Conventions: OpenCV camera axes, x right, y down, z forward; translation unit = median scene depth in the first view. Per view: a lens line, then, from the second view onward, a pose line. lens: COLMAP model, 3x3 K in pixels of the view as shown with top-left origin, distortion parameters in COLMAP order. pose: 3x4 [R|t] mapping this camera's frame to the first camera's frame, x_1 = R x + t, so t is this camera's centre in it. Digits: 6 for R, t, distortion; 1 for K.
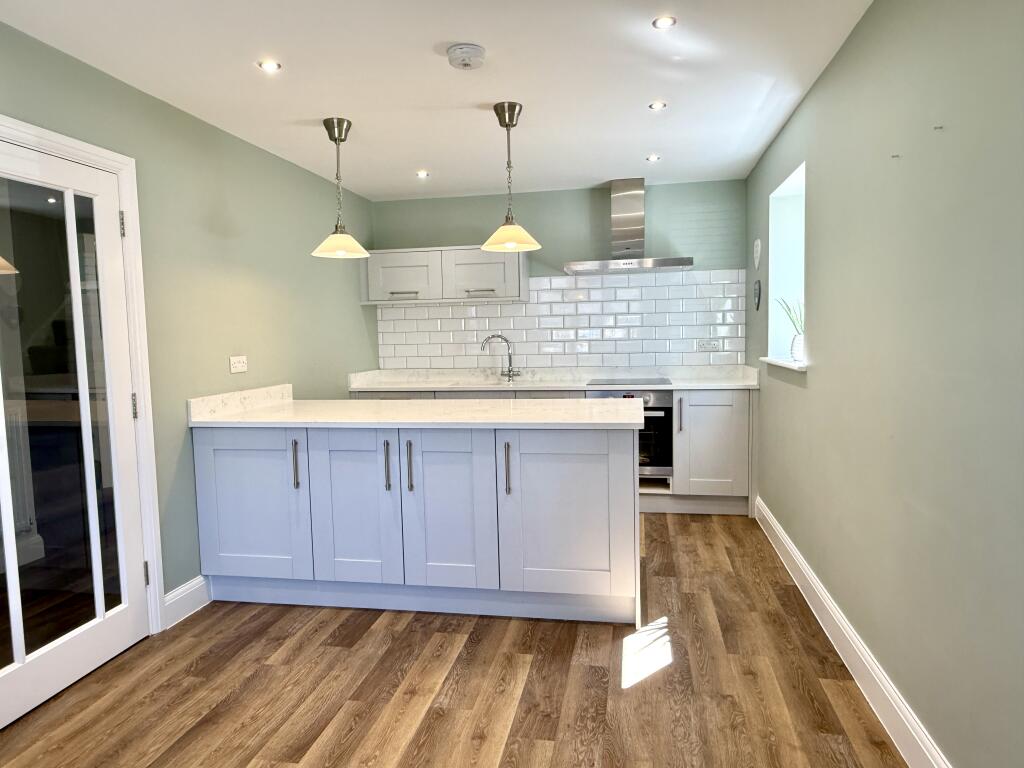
lens RADIAL K [[657.4, 0, 513.3], [0, 657.4, 381.2], [0, 0, 1]] dist [-0.001384, -0.002113]
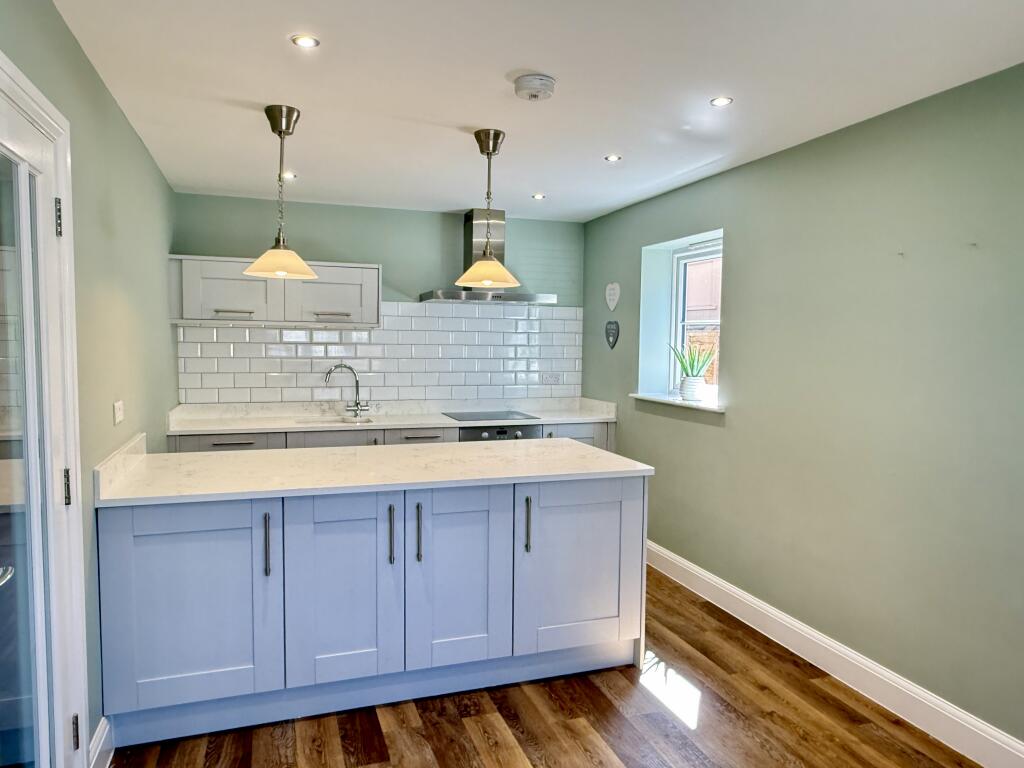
lens RADIAL K [[690.7, 0, 510.5], [0, 690.7, 387.8], [0, 0, 1]] dist [-0.006936, 0.006662]
pose [[0.868913, -0.001132, 0.494963, -0.468850], [0.005786, 0.999952, -0.007870, -0.050028], [-0.494930, 0.009702, 0.868879, 0.140145]]
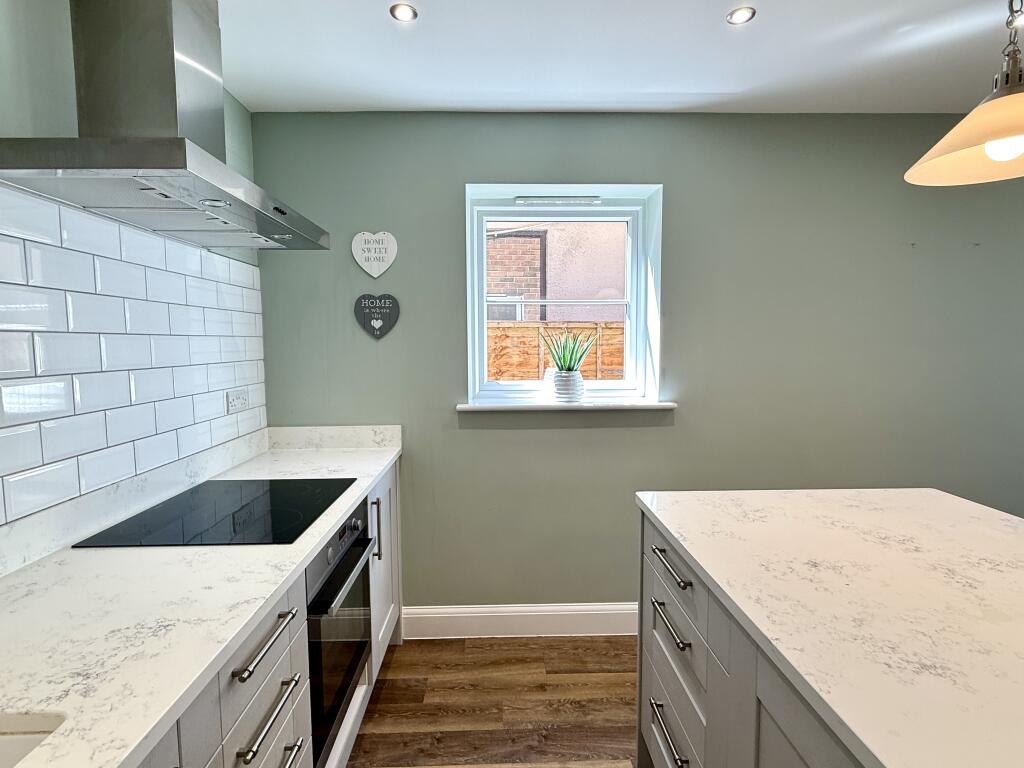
lens RADIAL K [[524.4, 0, 504.5], [0, 524.4, 384.3], [0, 0, 1]] dist [0.005726, -0.001940]
pose [[-0.206167, -0.055542, 0.976939, -0.250457], [0.086611, 0.993433, 0.074758, -0.127664], [-0.974676, 0.100026, -0.200003, 1.384752]]
